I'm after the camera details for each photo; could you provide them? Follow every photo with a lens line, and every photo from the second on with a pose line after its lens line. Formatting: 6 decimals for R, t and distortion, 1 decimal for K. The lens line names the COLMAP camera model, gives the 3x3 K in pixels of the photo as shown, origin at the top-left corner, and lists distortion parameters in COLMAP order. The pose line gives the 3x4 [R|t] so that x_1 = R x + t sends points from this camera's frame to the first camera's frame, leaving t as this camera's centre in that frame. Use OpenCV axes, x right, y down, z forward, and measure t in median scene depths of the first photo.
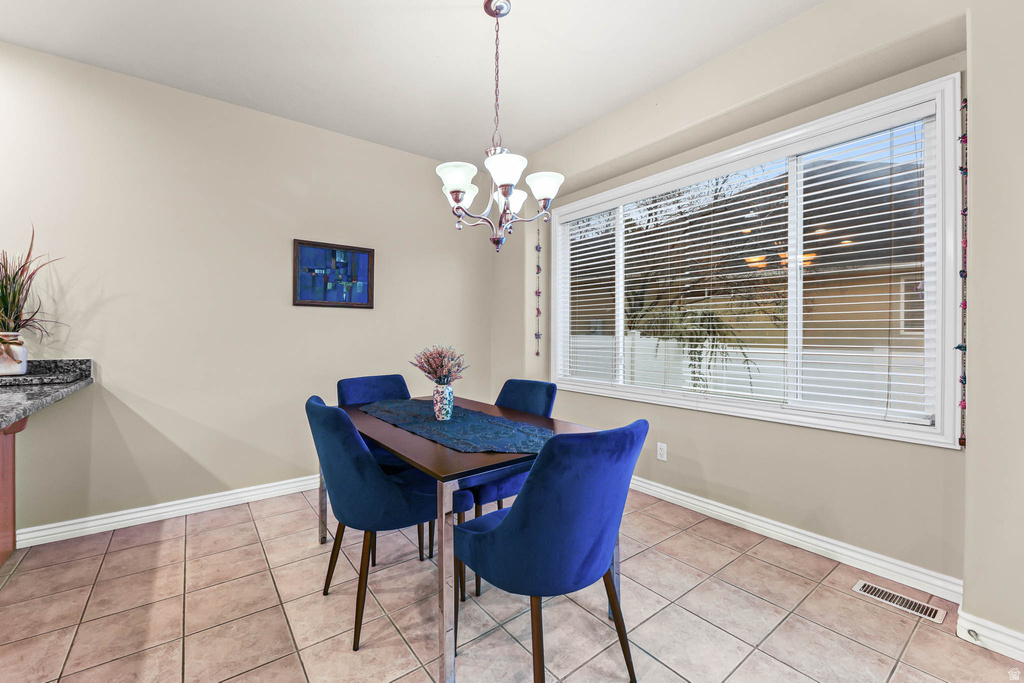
lens RADIAL K [[420.8, 0, 507.6], [0, 420.8, 335.7], [0, 0, 1]] dist [-0.001446, -0.002704]
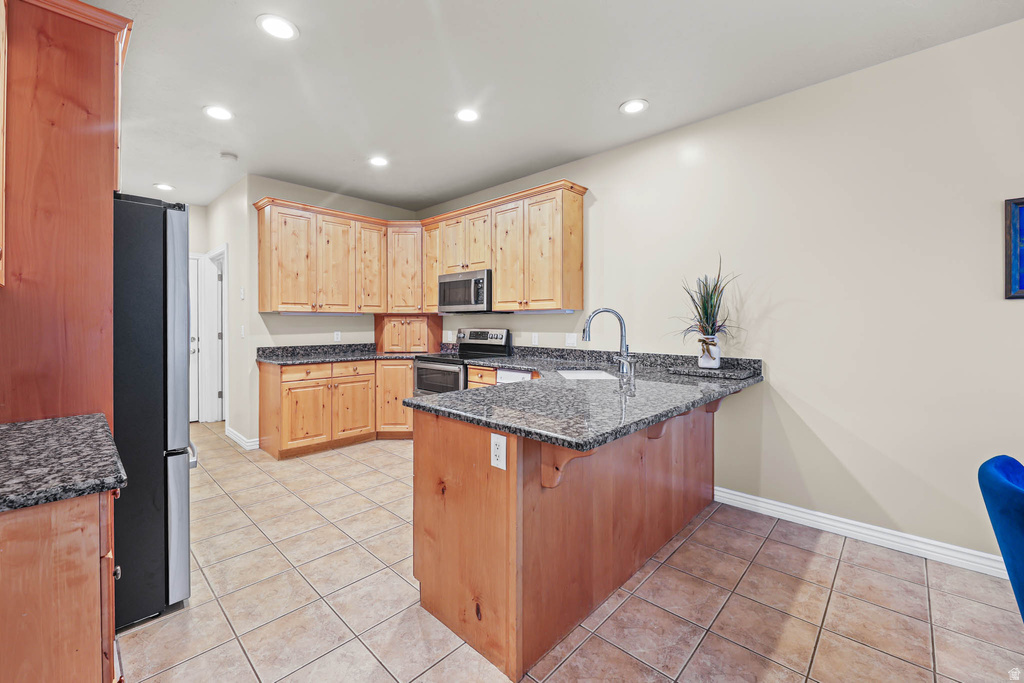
lens RADIAL K [[420.8, 0, 508.5], [0, 420.8, 321.1], [0, 0, 1]] dist [-0.001446, -0.002704]
pose [[0.167726, -0.010188, -0.985781, 0.021234], [-0.002760, 0.999938, -0.010804, -0.035872], [0.985830, 0.004533, 0.167688, 0.131063]]
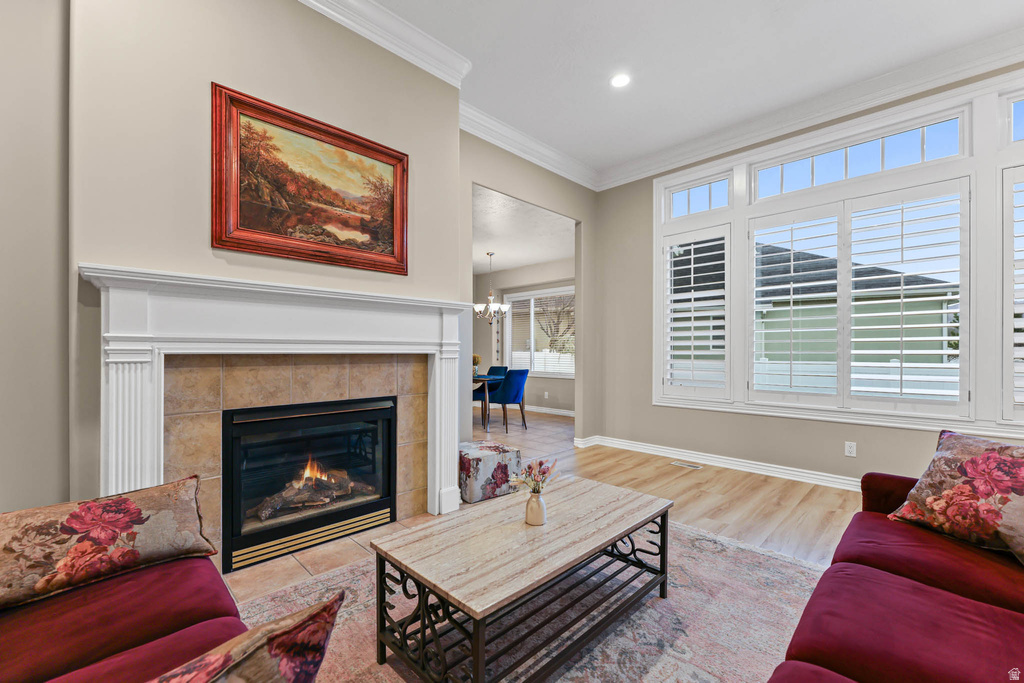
lens RADIAL K [[420.8, 0, 495.9], [0, 420.8, 351.3], [0, 0, 1]] dist [-0.001446, -0.002704]
pose [[0.993765, -0.002651, 0.111467, -0.307243], [0.002732, 0.999996, -0.000568, 0.001234], [-0.111465, 0.000869, 0.993768, -2.012057]]
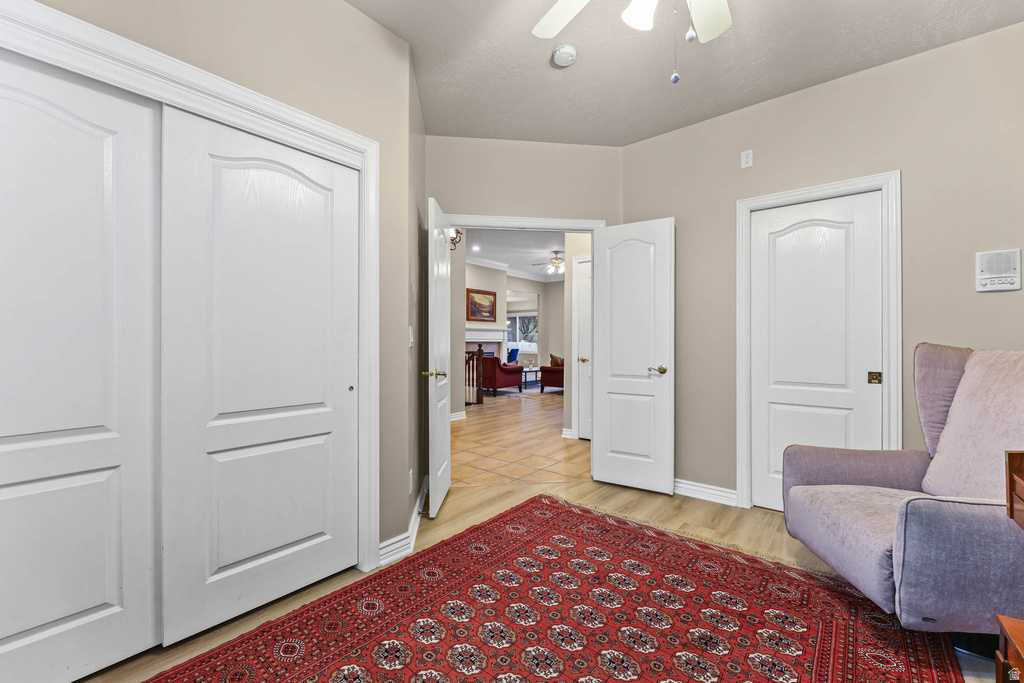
lens RADIAL K [[420.8, 0, 511.6], [0, 420.8, 340.5], [0, 0, 1]] dist [-0.001446, -0.002704]
pose [[0.973434, -0.006141, 0.228887, -1.387204], [0.007656, 0.999954, -0.005733, 0.023668], [-0.228841, 0.007333, 0.973436, -5.633966]]
